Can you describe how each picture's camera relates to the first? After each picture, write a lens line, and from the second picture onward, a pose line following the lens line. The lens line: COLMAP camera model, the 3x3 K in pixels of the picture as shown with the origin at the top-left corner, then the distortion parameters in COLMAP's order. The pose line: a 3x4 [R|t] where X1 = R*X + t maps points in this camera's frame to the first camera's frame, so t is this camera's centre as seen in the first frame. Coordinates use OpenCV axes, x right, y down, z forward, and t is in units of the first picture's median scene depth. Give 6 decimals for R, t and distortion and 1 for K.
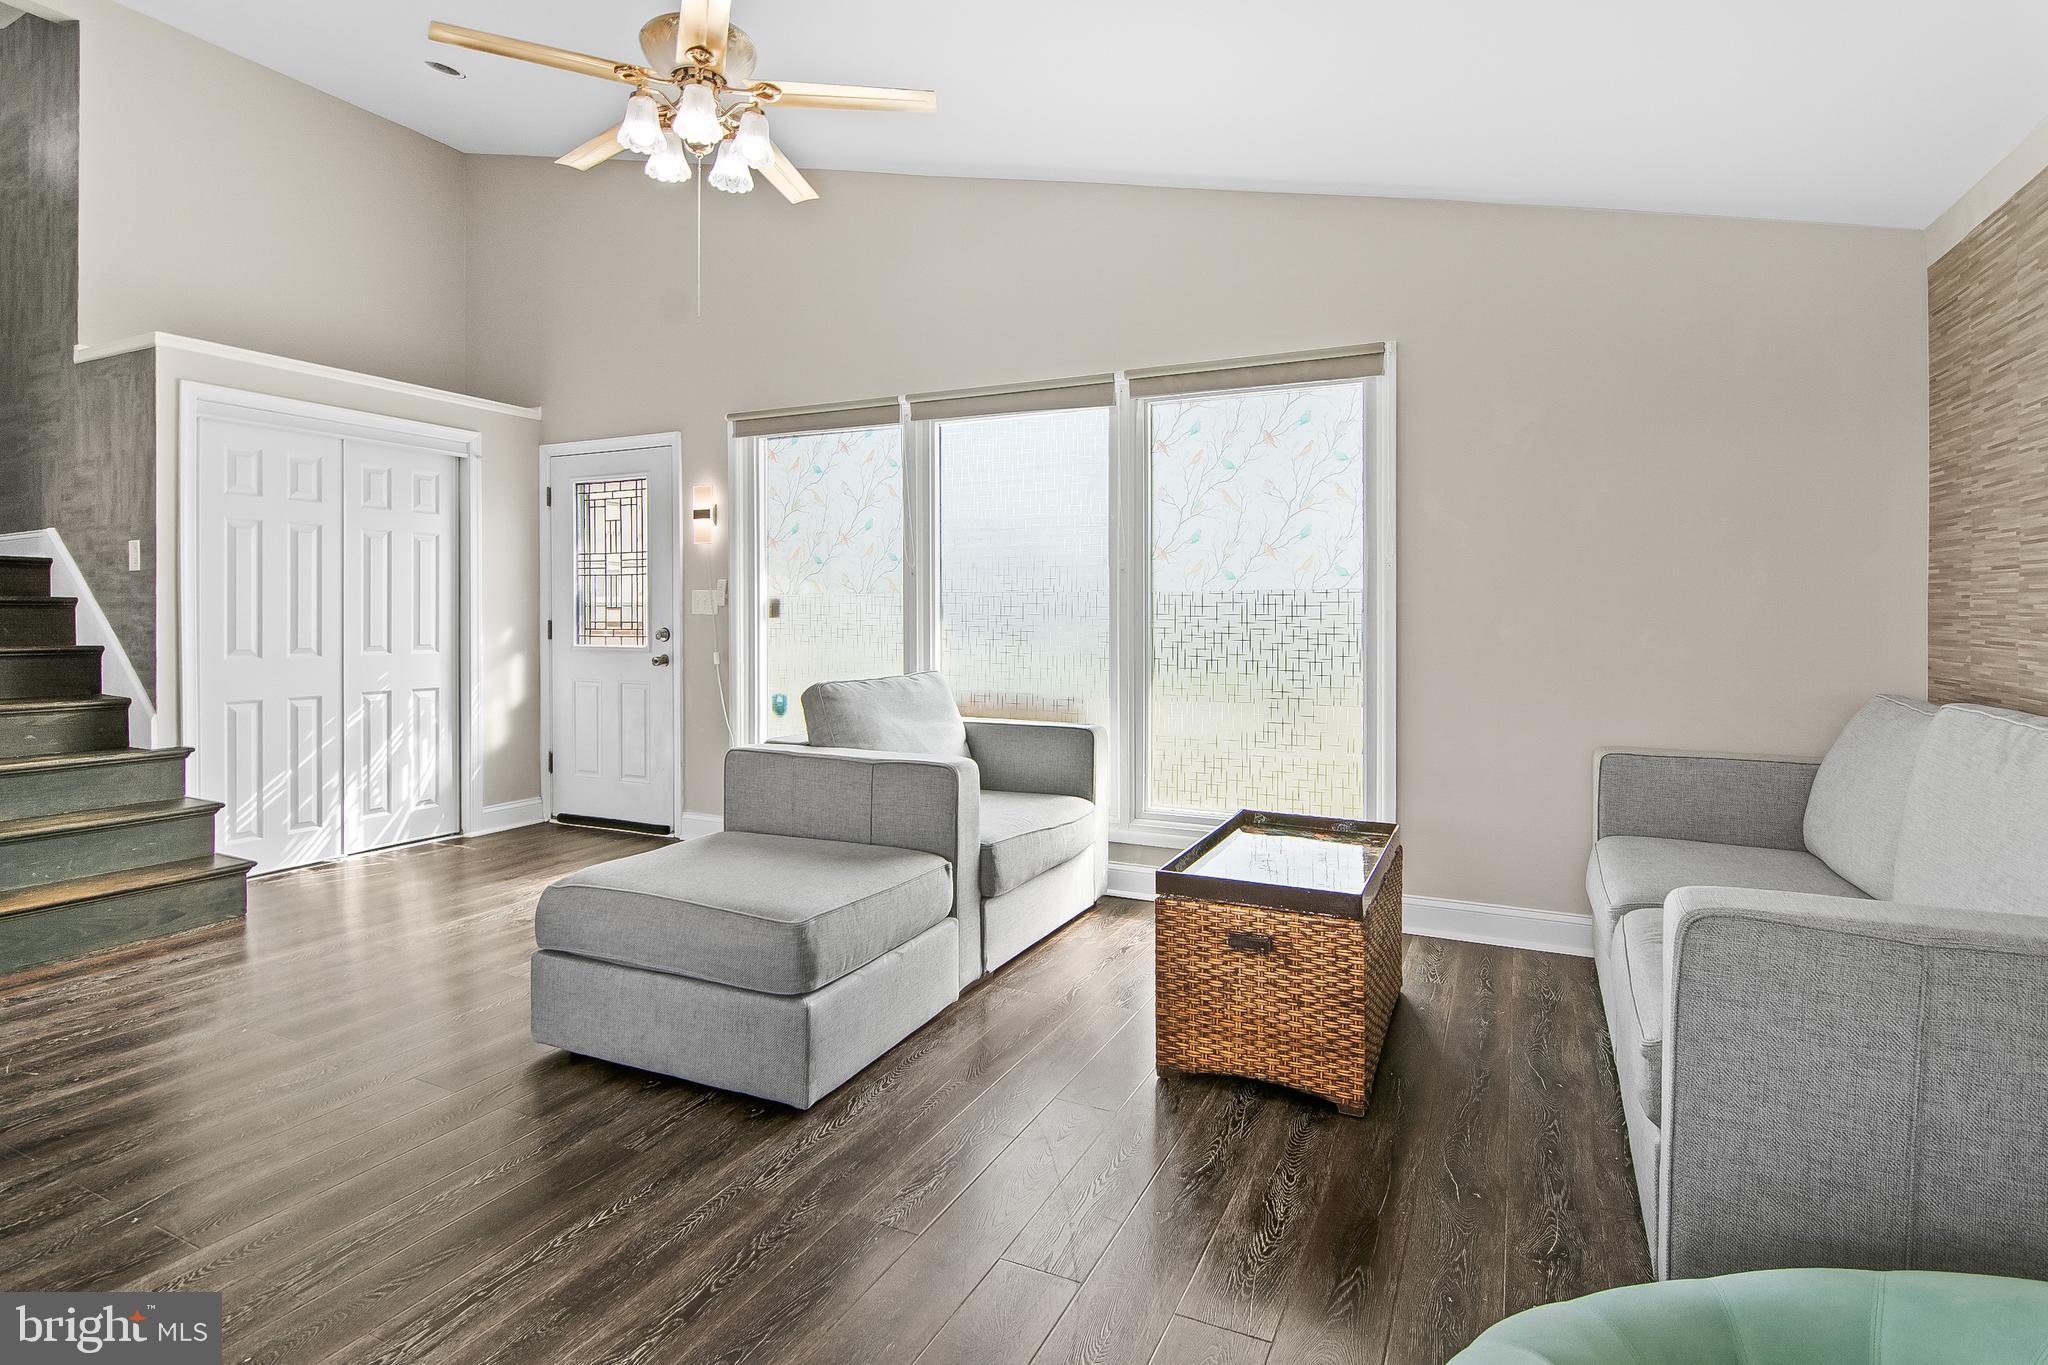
lens RADIAL K [[1015.2, 0, 1031.1], [0, 1015.2, 613.2], [0, 0, 1]] dist [-0.003092, -0.002192]
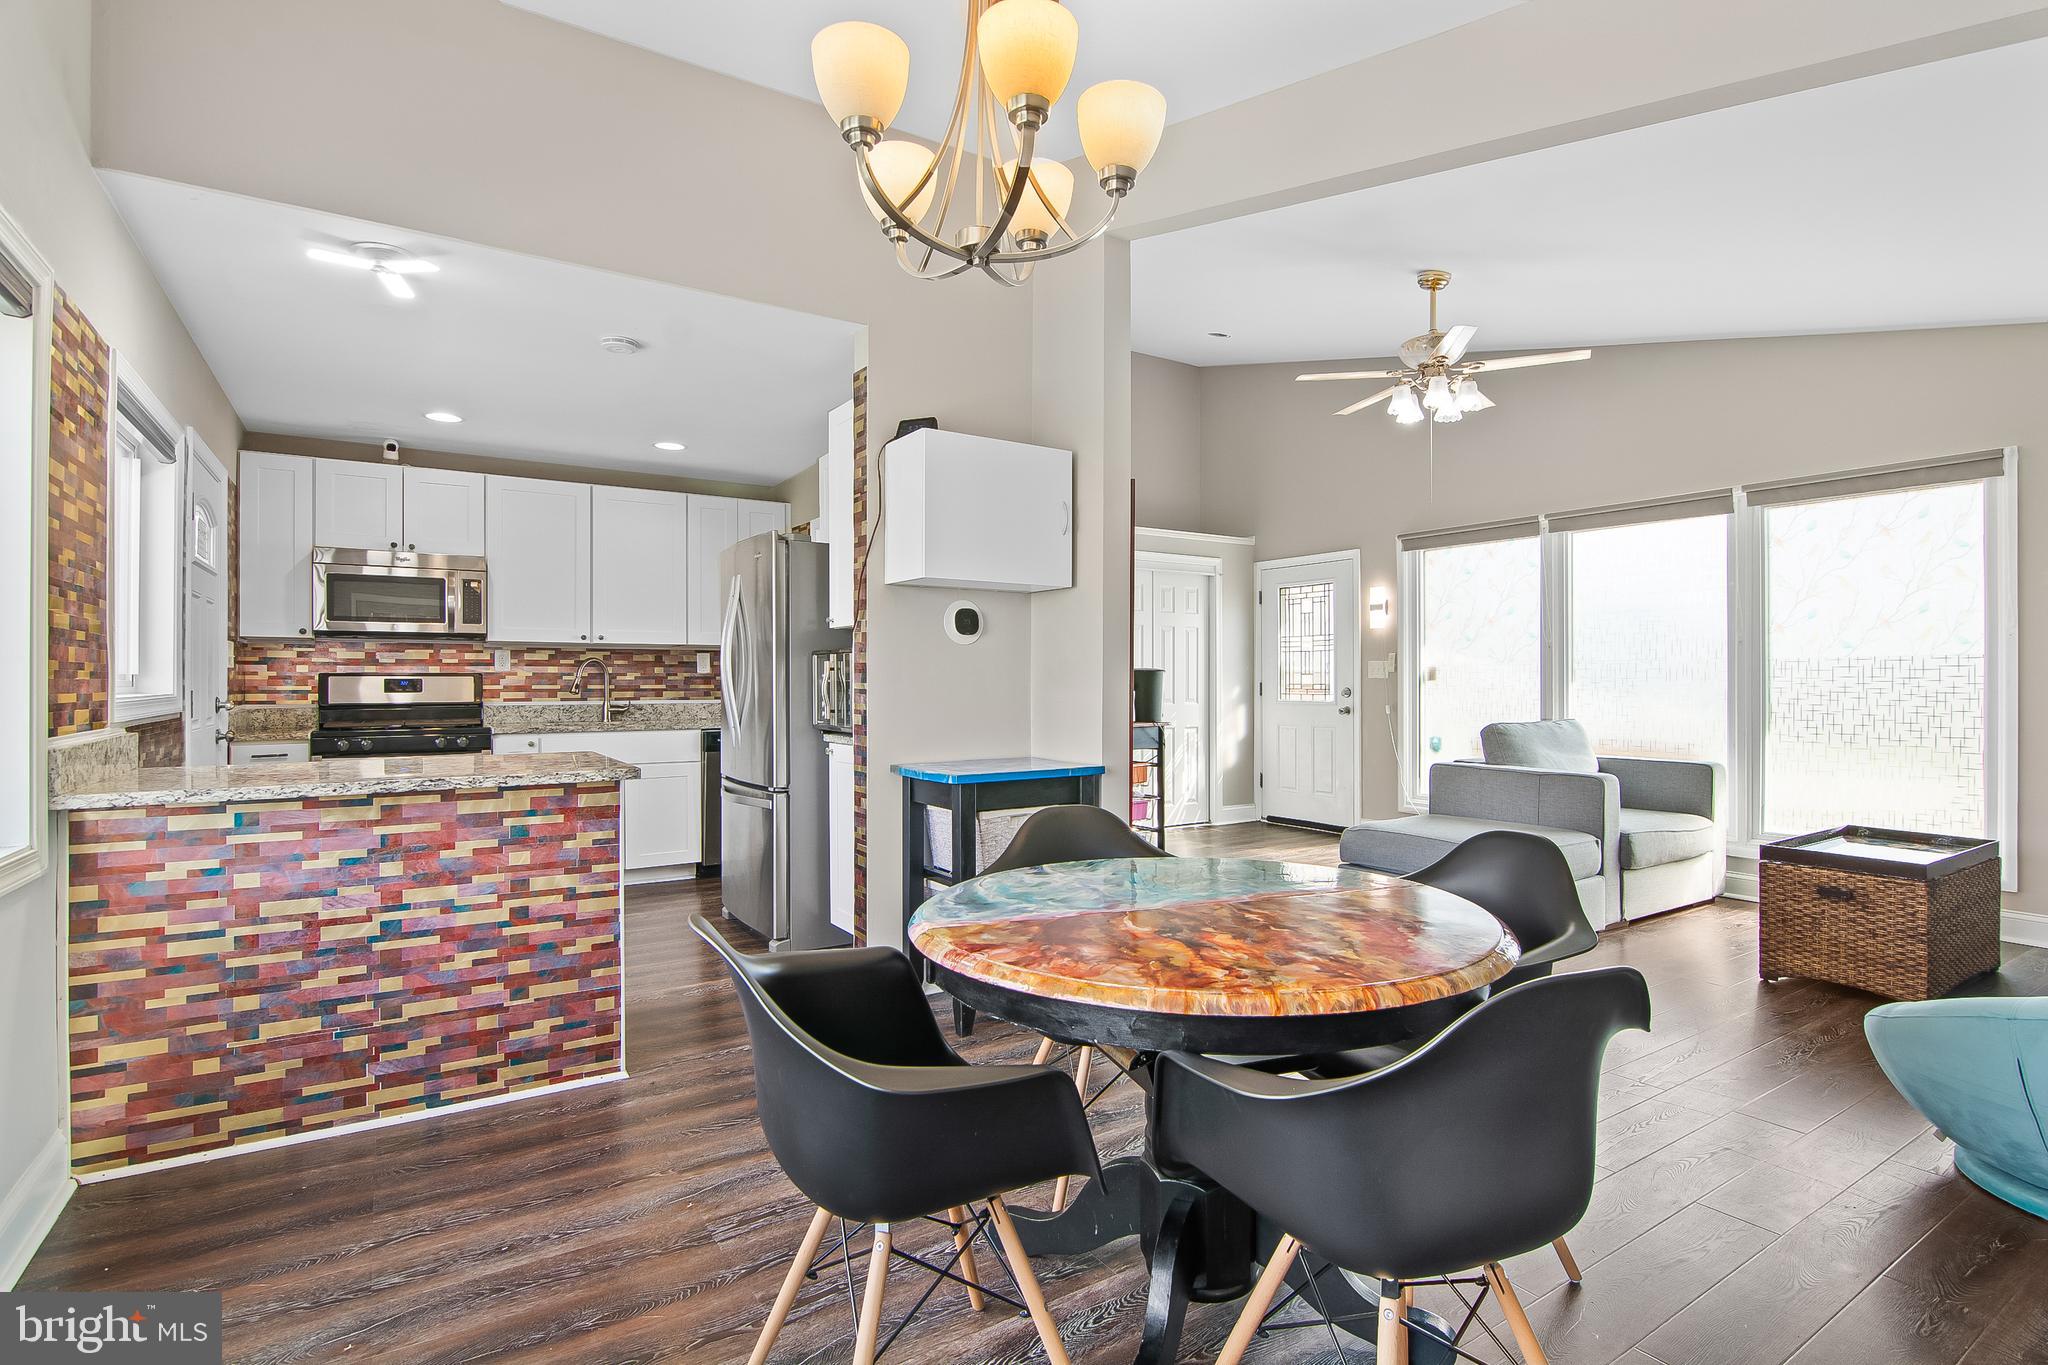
lens RADIAL K [[980.9, 0, 1029.6], [0, 980.9, 685.5], [0, 0, 1]] dist [-0.002408, -0.008532]
pose [[0.852222, 0.000081, -0.523180, -0.043444], [0.004761, 0.999957, 0.007910, -0.003280], [0.523158, -0.009232, 0.852185, -0.790598]]
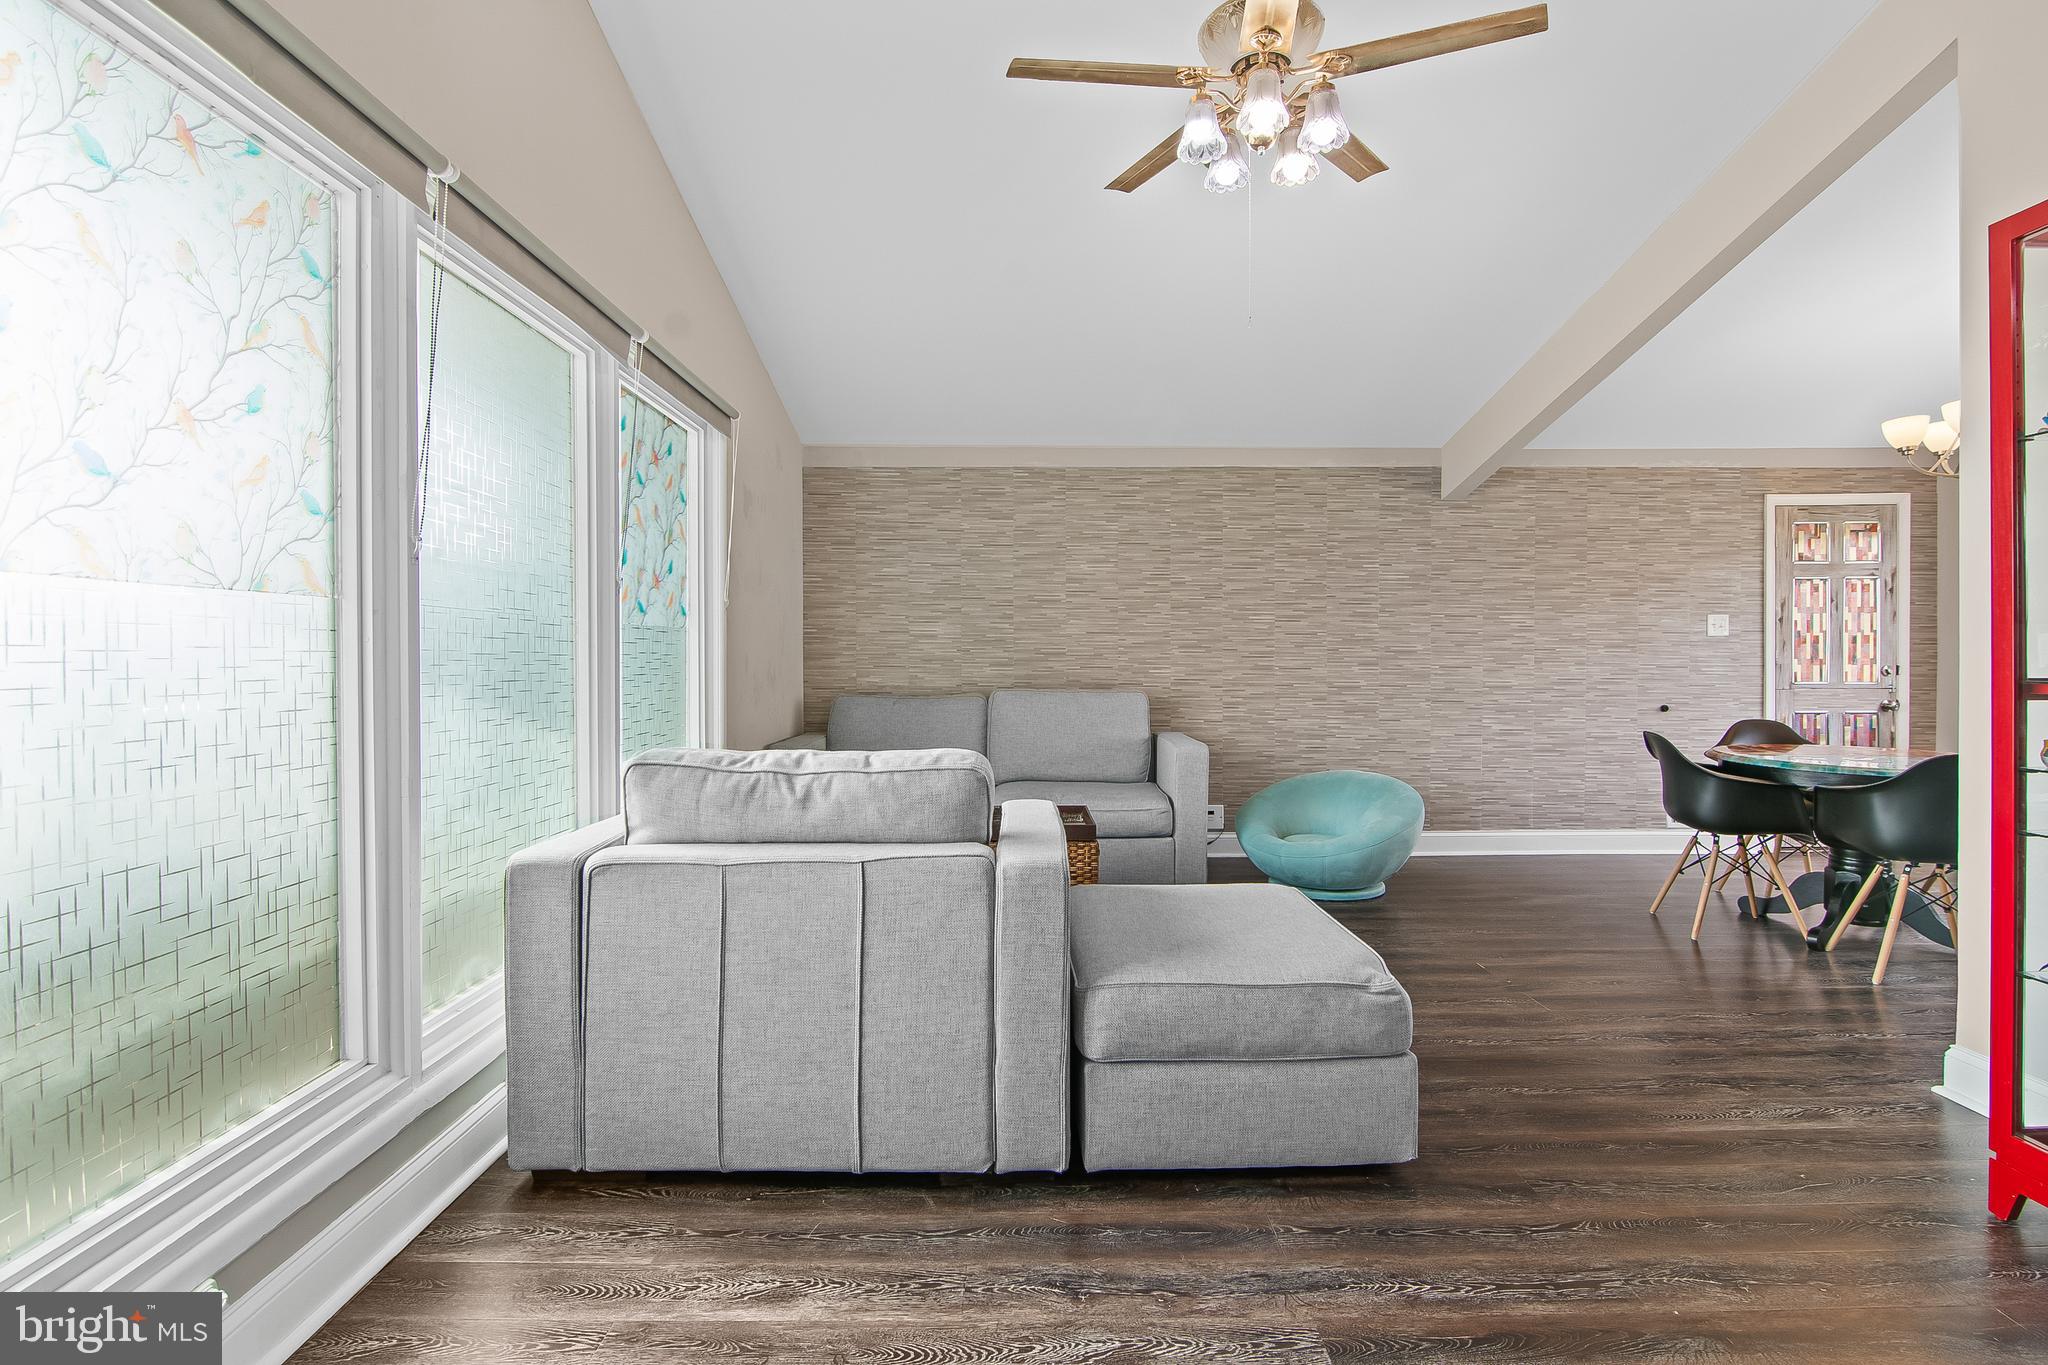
lens RADIAL K [[988.7, 0, 1024.9], [0, 988.7, 675.0], [0, 0, 1]] dist [-0.000403, -0.009386]
pose [[-0.432766, -0.018154, 0.901323, -1.067601], [-0.000540, 0.999802, 0.019878, 0.005372], [-0.901506, 0.008116, -0.432690, 1.618704]]
